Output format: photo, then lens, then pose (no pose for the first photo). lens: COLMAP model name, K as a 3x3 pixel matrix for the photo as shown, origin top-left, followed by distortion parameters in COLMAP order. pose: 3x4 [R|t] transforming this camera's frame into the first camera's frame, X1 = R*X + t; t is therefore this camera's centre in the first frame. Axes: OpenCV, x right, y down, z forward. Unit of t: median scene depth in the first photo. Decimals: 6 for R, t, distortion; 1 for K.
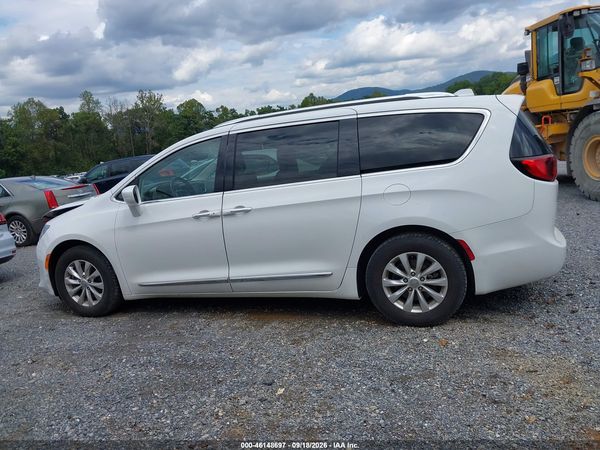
lens RADIAL K [[444.8, 0, 300.0], [0, 444.8, 225.0], [0, 0, 1]] dist [-0.004790, -0.000152]
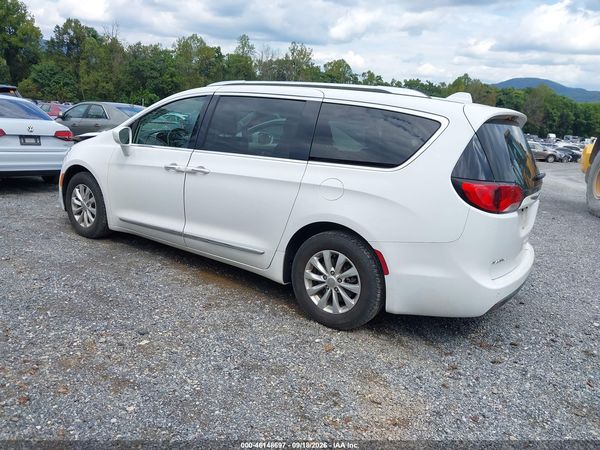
lens RADIAL K [[447.7, 0, 308.1], [0, 447.7, 227.3], [0, 0, 1]] dist [0.004502, -0.001822]
pose [[0.945421, 0.243249, -0.216816, 0.383496], [-0.227842, 0.969167, 0.093821, -0.063709], [0.232953, -0.039300, 0.971694, 0.049537]]
